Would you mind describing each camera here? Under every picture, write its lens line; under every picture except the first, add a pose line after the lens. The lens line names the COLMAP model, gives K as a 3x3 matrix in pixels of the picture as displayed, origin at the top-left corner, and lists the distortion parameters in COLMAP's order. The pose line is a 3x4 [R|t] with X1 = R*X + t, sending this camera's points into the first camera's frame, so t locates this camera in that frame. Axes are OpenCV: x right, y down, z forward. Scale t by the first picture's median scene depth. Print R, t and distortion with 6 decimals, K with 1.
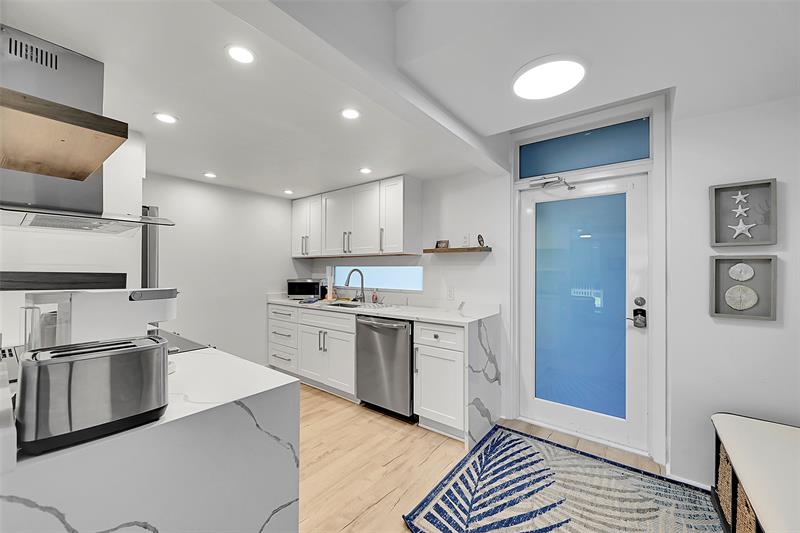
lens RADIAL K [[313.6, 0, 398.1], [0, 313.6, 266.2], [0, 0, 1]] dist [-0.001597, -0.000099]
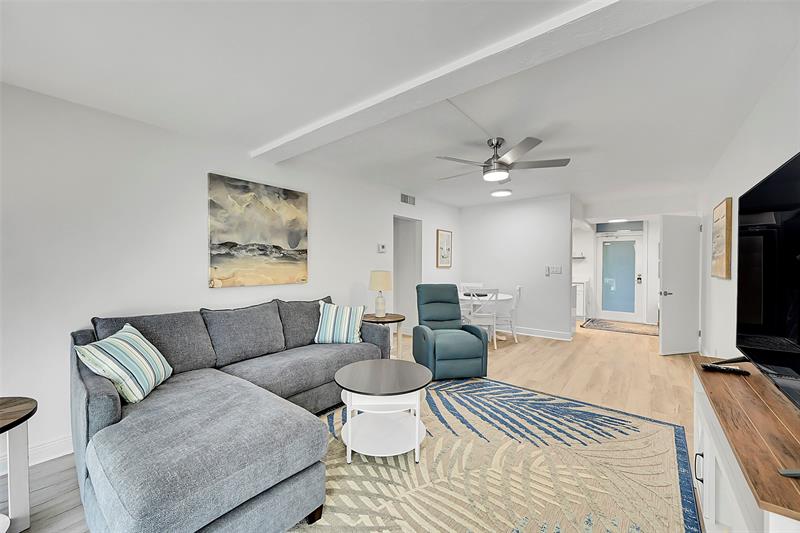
lens RADIAL K [[313.6, 0, 397.0], [0, 313.6, 267.6], [0, 0, 1]] dist [-0.001597, -0.000099]
pose [[0.999989, 0.003938, -0.002346, -1.427998], [-0.003911, 0.999928, 0.011306, 0.006365], [0.002391, -0.011297, 0.999933, -1.855362]]
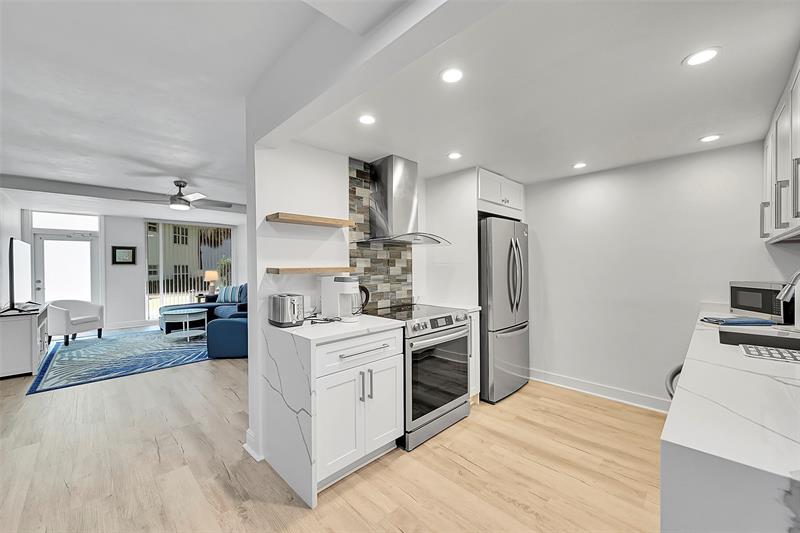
lens RADIAL K [[313.6, 0, 395.0], [0, 313.6, 264.3], [0, 0, 1]] dist [-0.001597, -0.000099]
pose [[-0.116800, 0.010677, -0.993098, 0.583535], [0.008376, 0.999917, 0.009765, -0.003213], [0.993120, -0.007178, -0.116880, 0.812339]]
